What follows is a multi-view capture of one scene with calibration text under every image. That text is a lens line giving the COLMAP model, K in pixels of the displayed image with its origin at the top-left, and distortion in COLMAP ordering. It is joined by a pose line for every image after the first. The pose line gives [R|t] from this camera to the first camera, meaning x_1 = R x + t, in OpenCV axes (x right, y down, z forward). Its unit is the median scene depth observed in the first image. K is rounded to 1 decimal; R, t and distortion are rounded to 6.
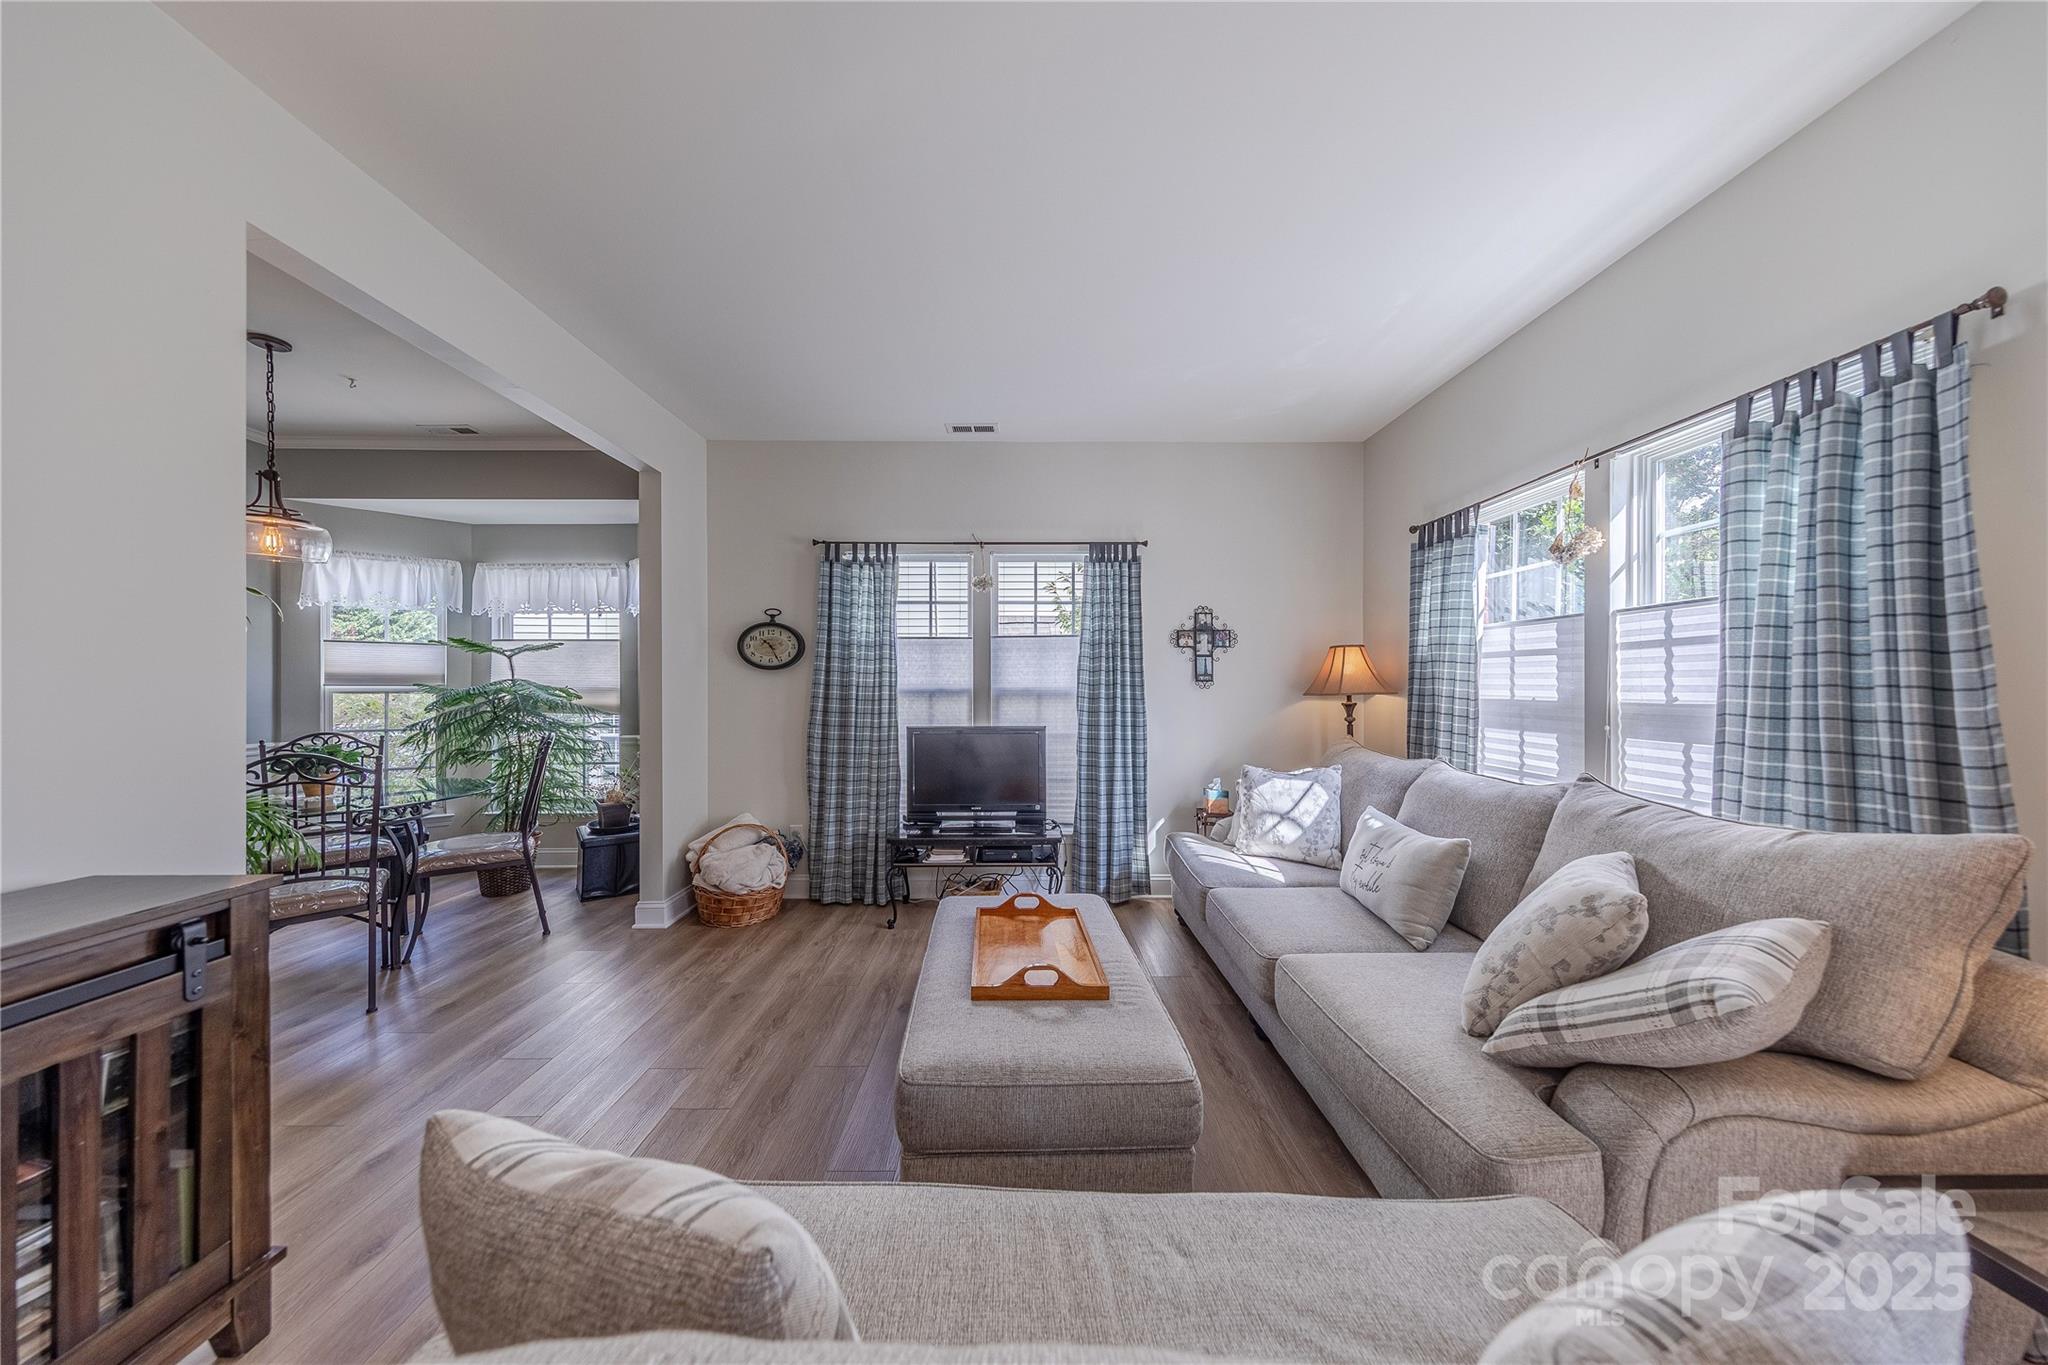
lens RADIAL K [[644.0, 0, 1010.4], [0, 644.0, 686.8], [0, 0, 1]] dist [0.006740, -0.000450]
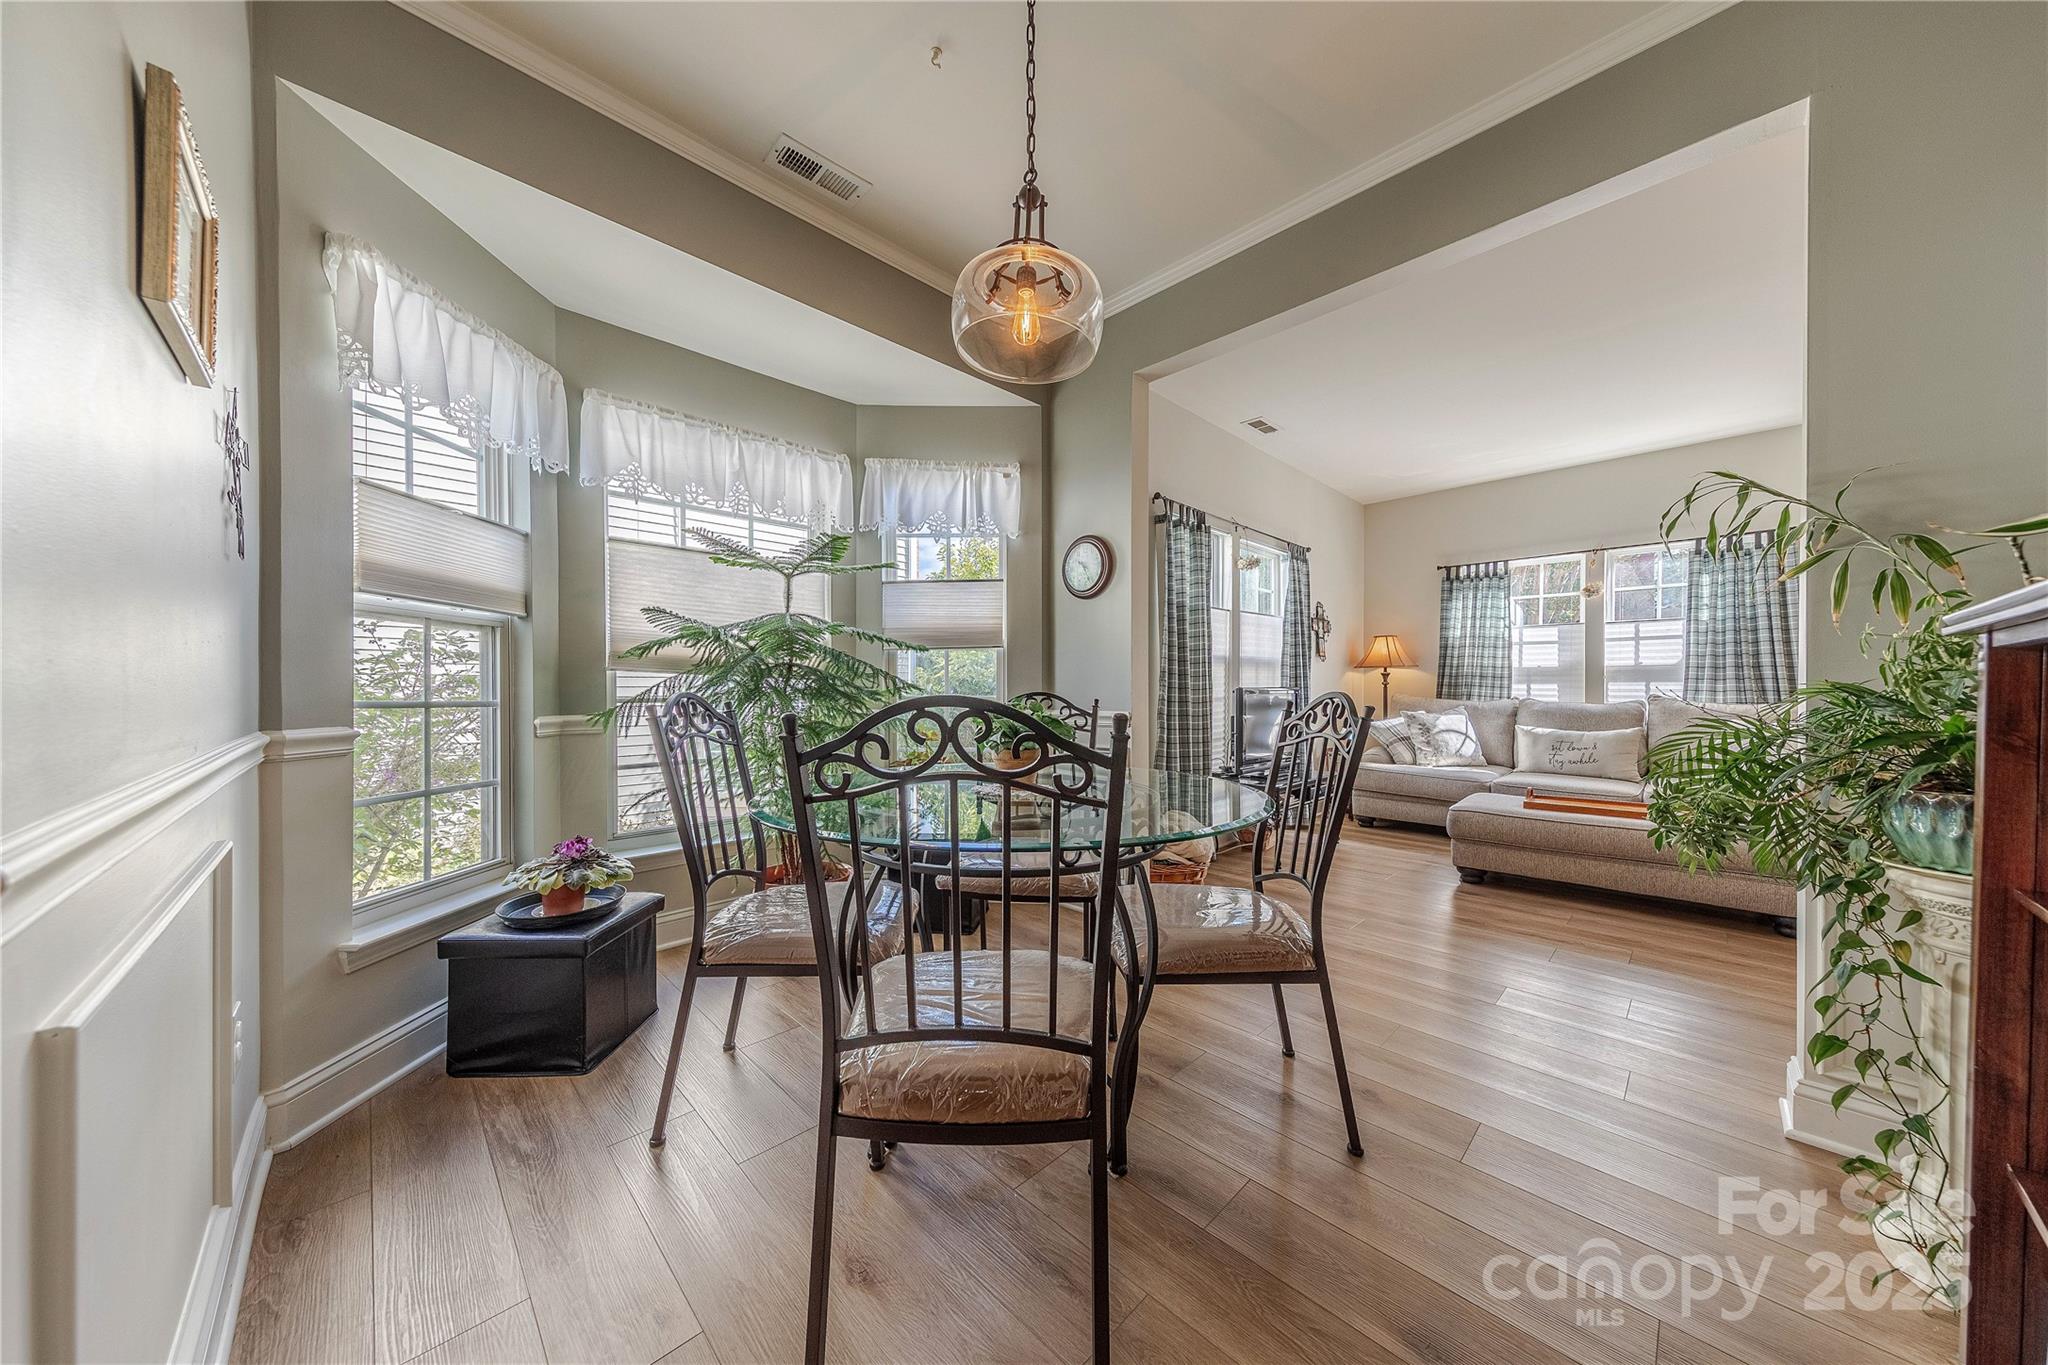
lens RADIAL K [[644.0, 0, 1014.2], [0, 644.0, 690.9], [0, 0, 1]] dist [0.006740, -0.000450]
pose [[0.724888, 0.000721, 0.688867, -1.197229], [-0.003643, 0.999989, 0.002788, 0.066958], [-0.688857, -0.004530, 0.724883, 0.491356]]
